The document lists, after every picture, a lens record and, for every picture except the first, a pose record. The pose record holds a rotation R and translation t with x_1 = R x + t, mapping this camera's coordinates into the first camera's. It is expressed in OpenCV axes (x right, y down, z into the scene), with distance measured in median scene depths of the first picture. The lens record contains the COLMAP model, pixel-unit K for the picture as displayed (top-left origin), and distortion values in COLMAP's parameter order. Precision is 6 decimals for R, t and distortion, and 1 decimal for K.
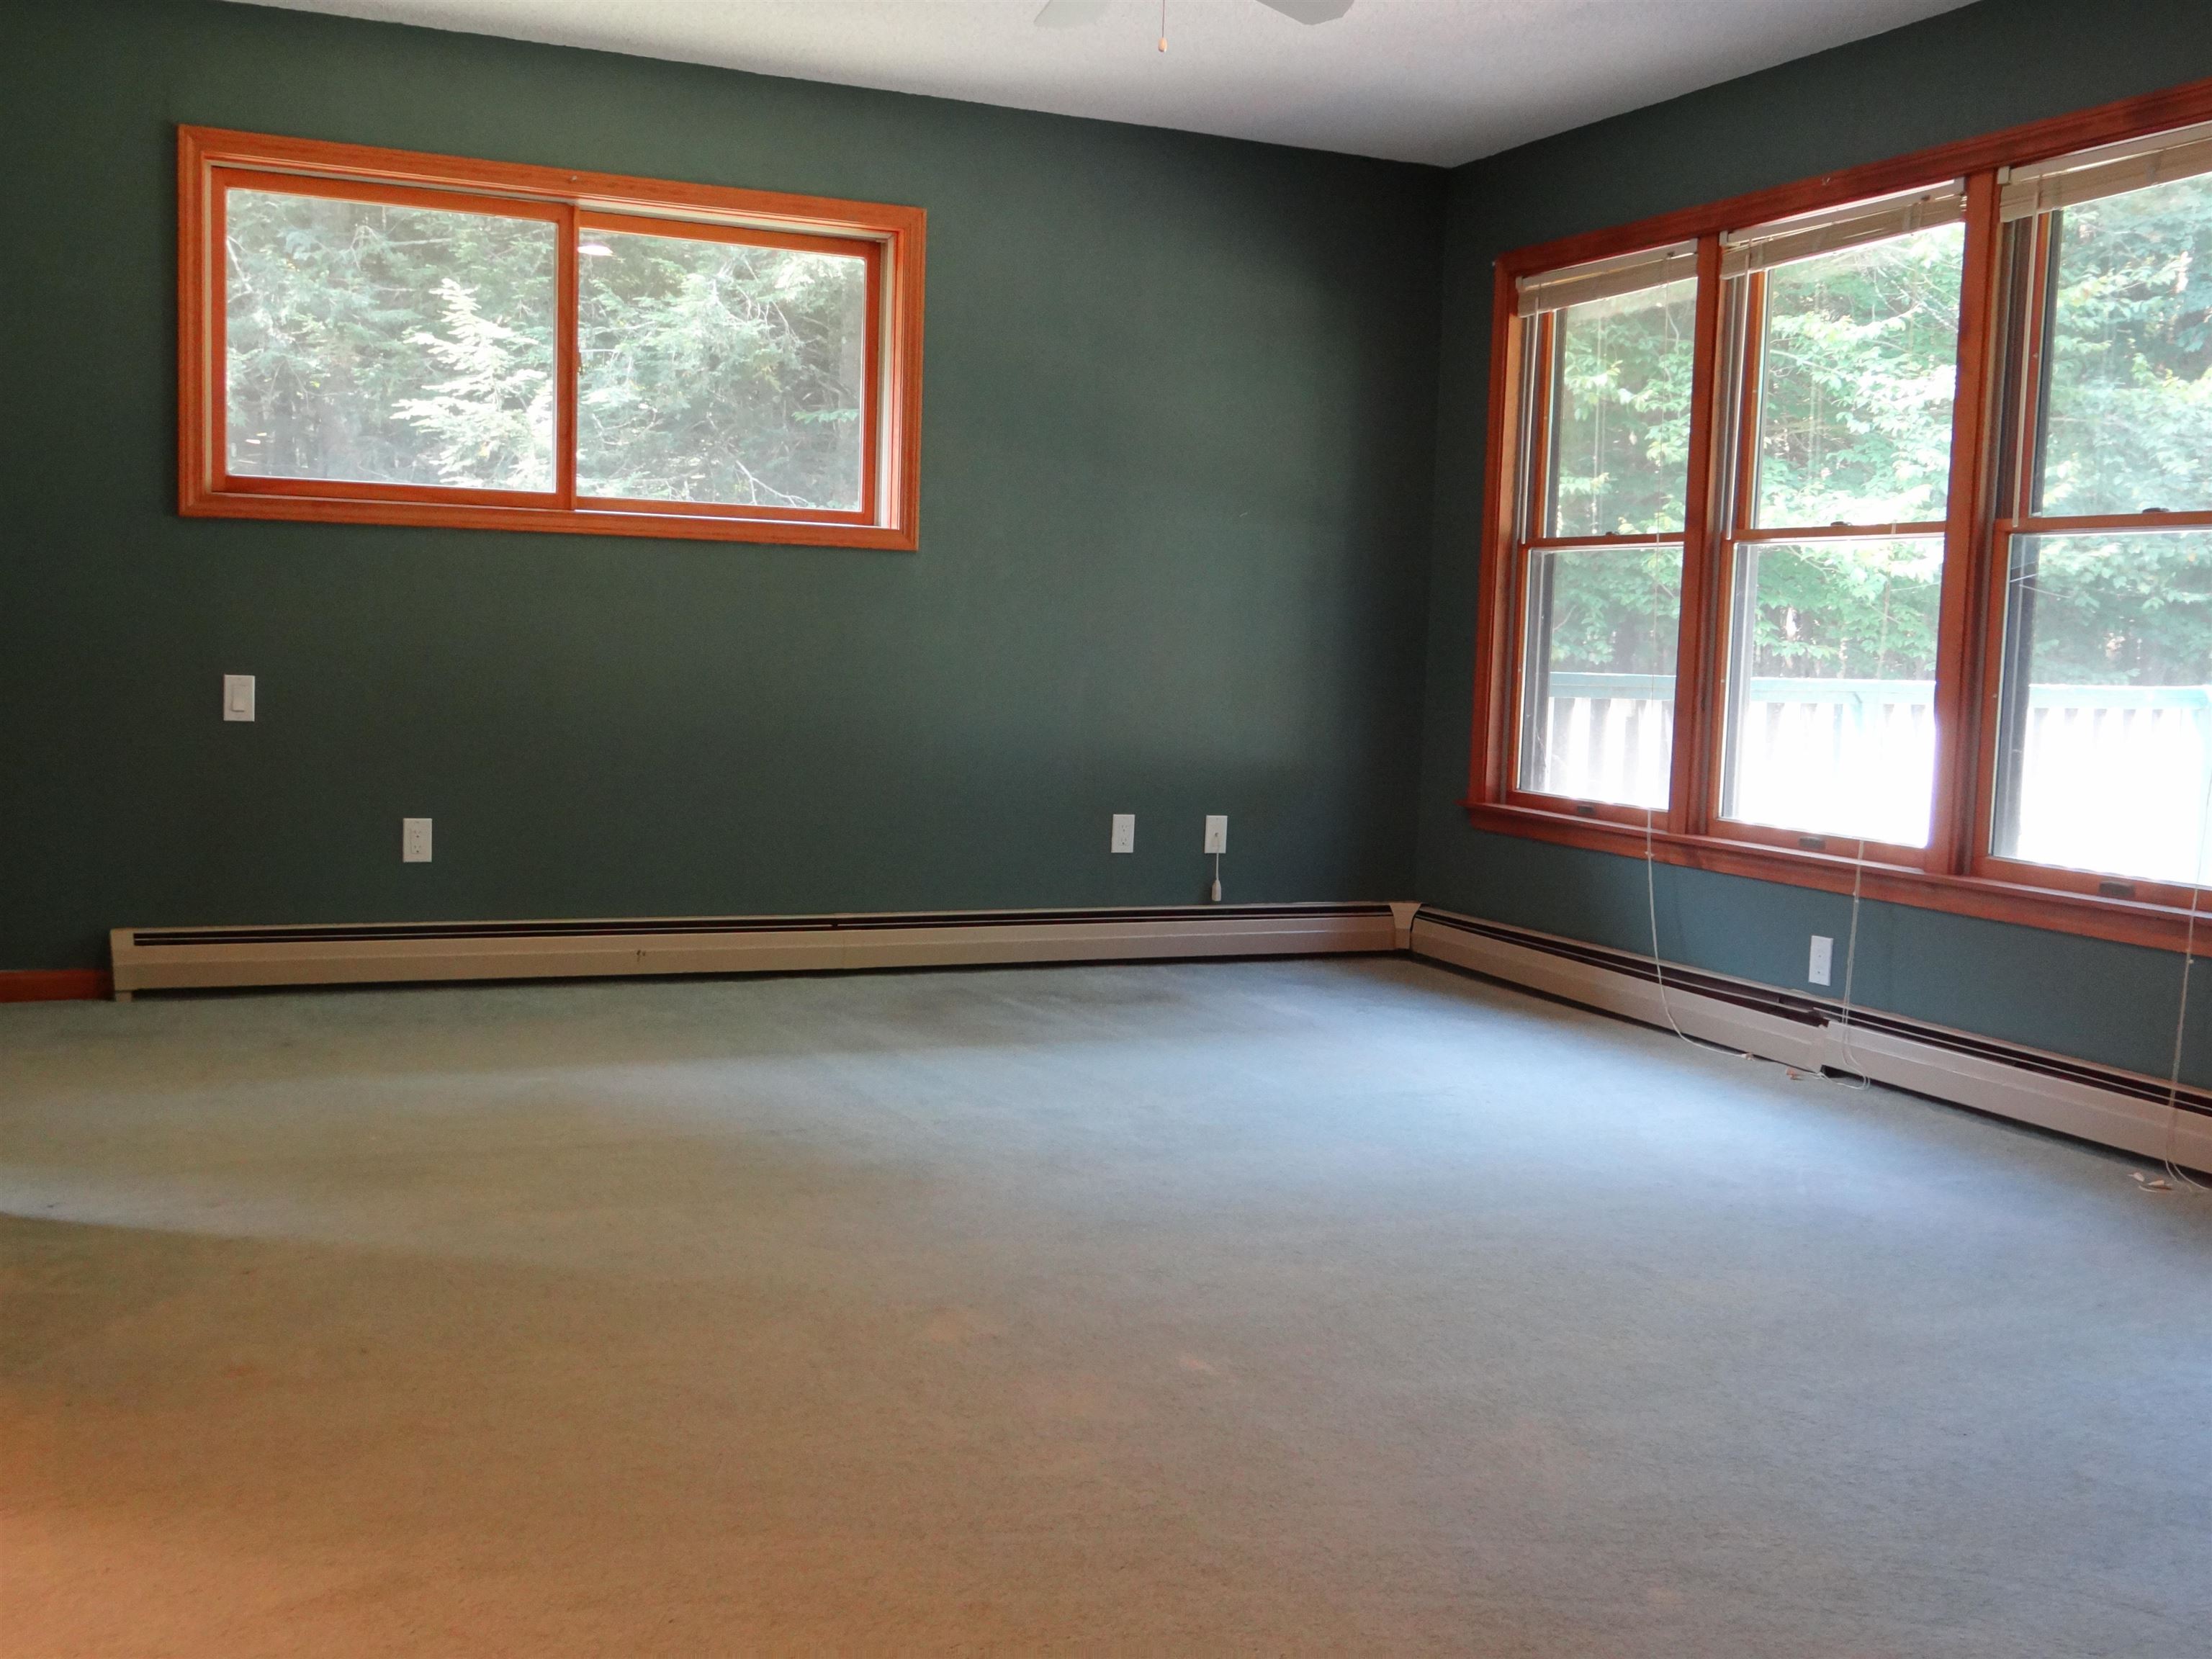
lens RADIAL K [[2164.9, 0, 1106.0], [0, 2164.9, 829.5], [0, 0, 1]] dist [-0.004600, -0.005350]
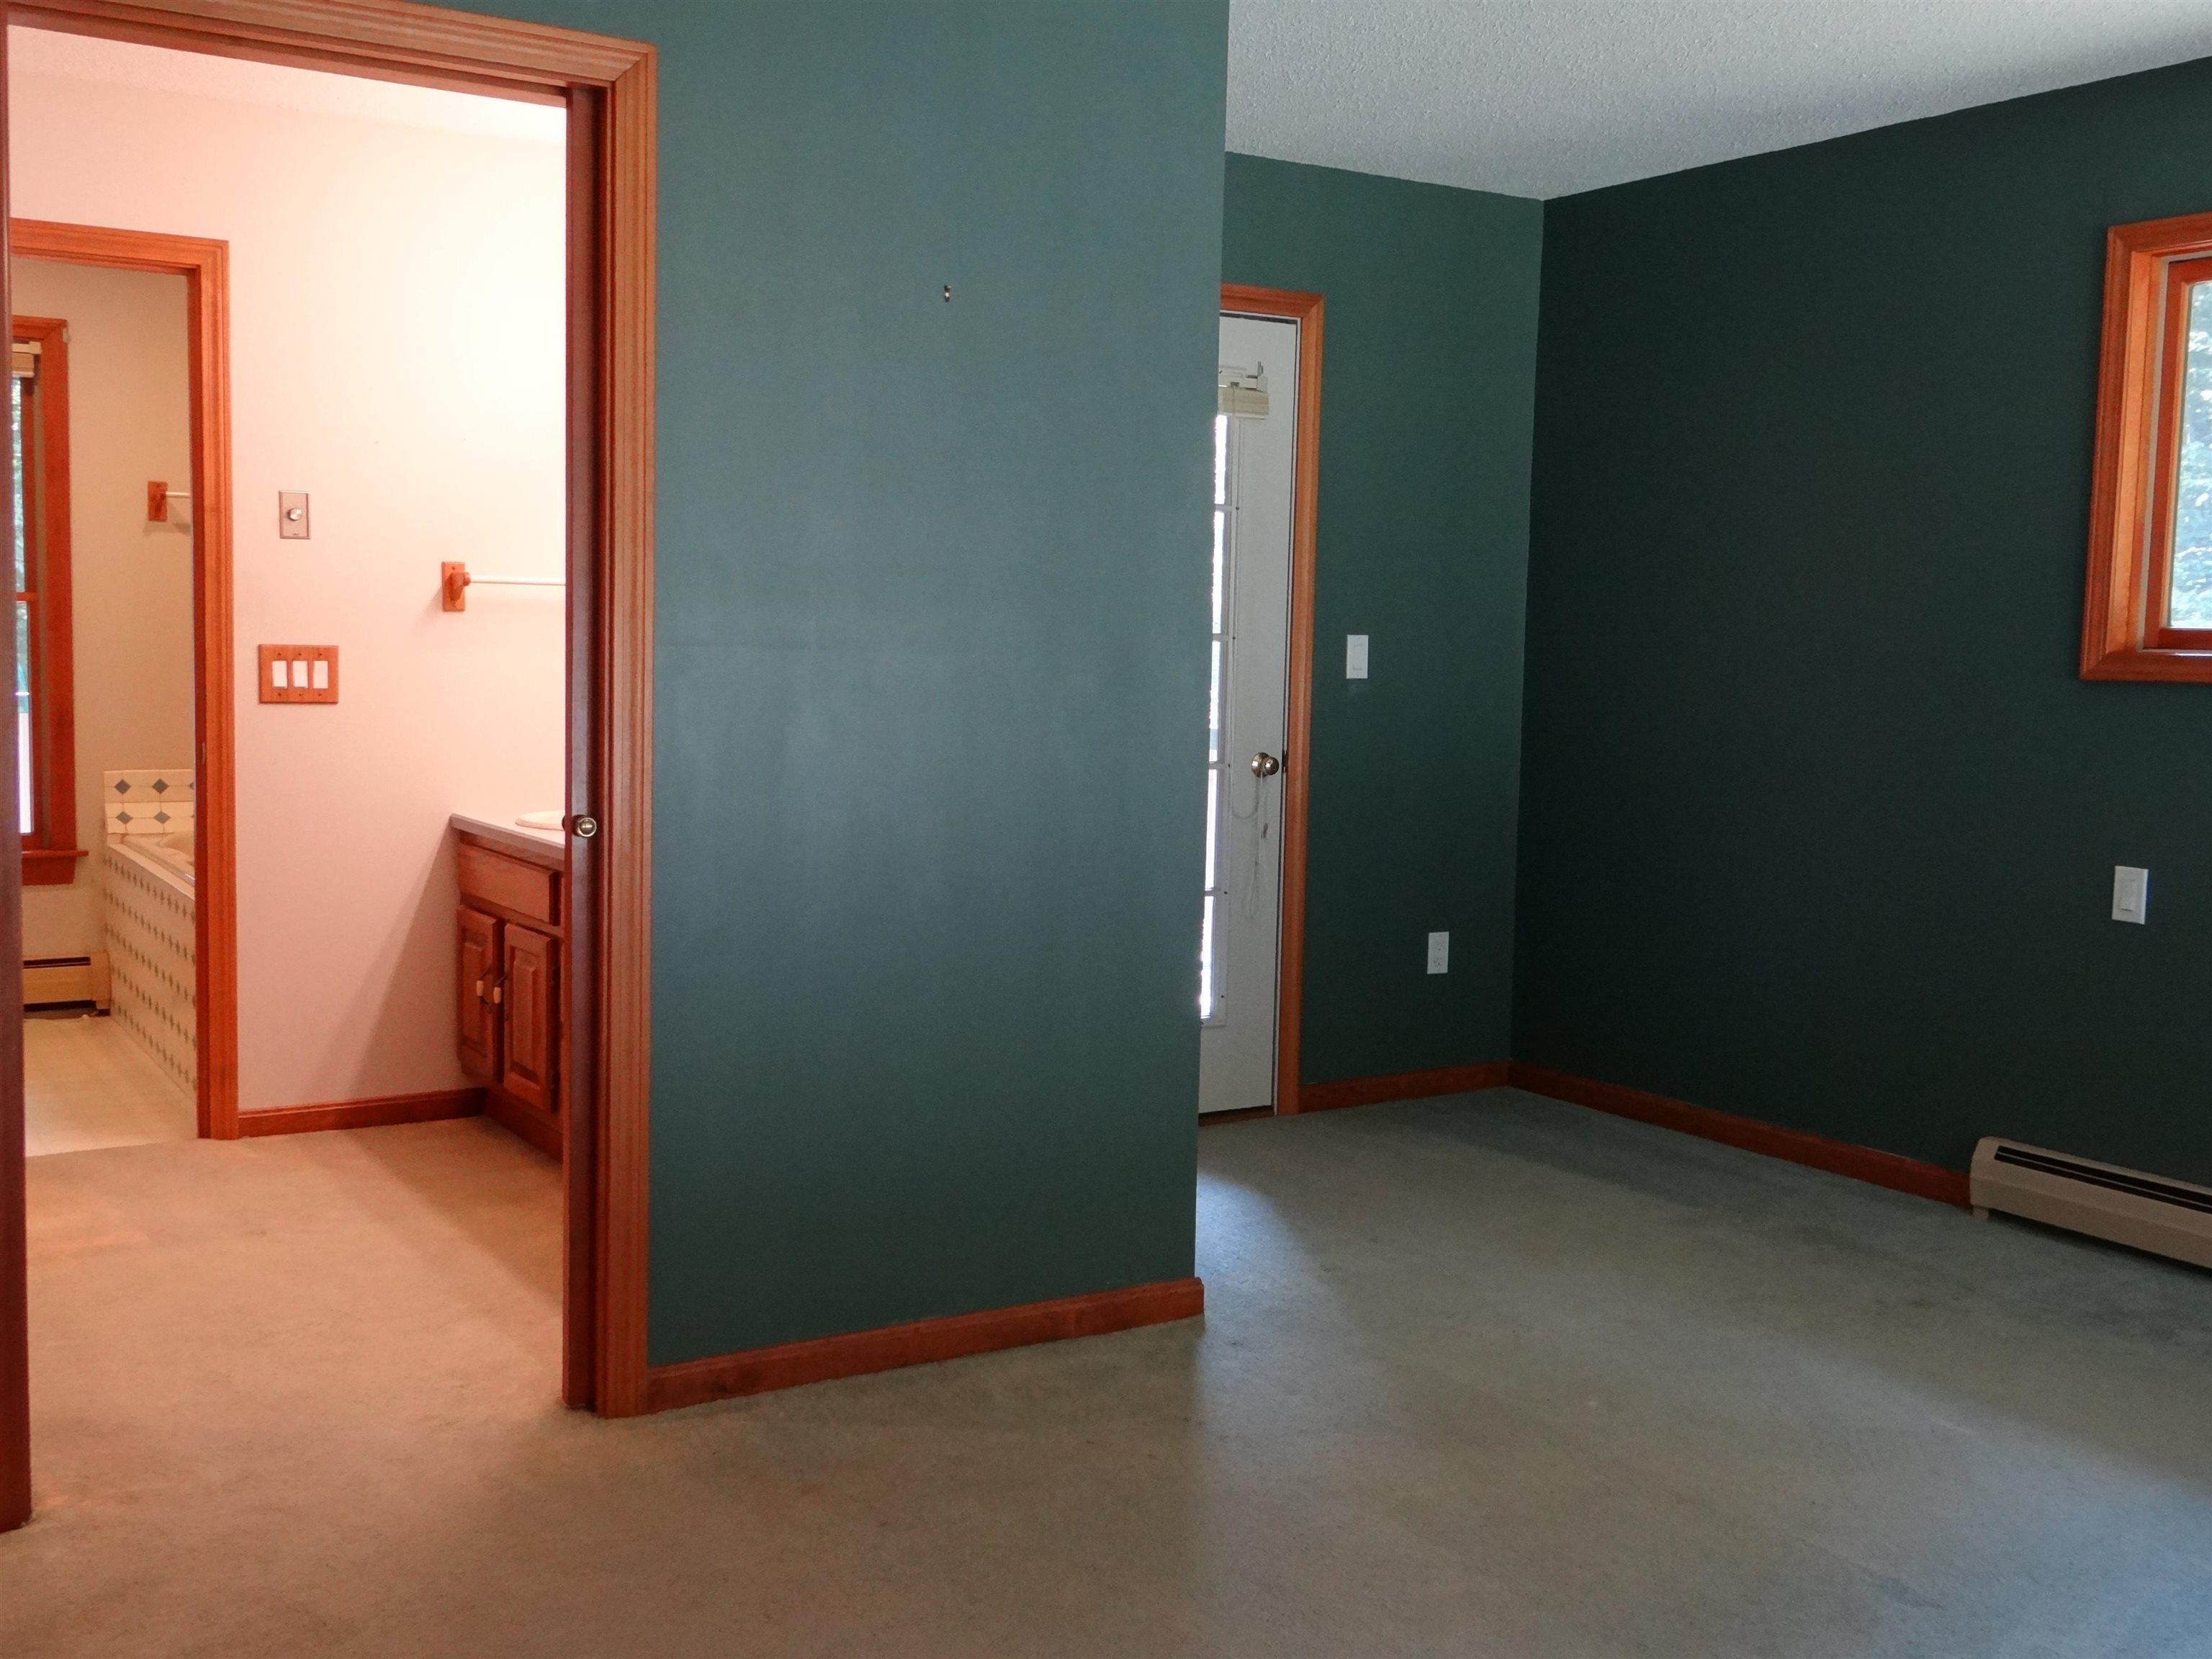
lens RADIAL K [[2164.9, 0, 1106.0], [0, 2164.9, 829.5], [0, 0, 1]] dist [-0.004600, -0.005350]
pose [[0.153034, 0.057556, -0.986543, 0.364514], [-0.108885, 0.993206, 0.041054, -0.077750], [0.982204, 0.101137, 0.158261, 0.483385]]
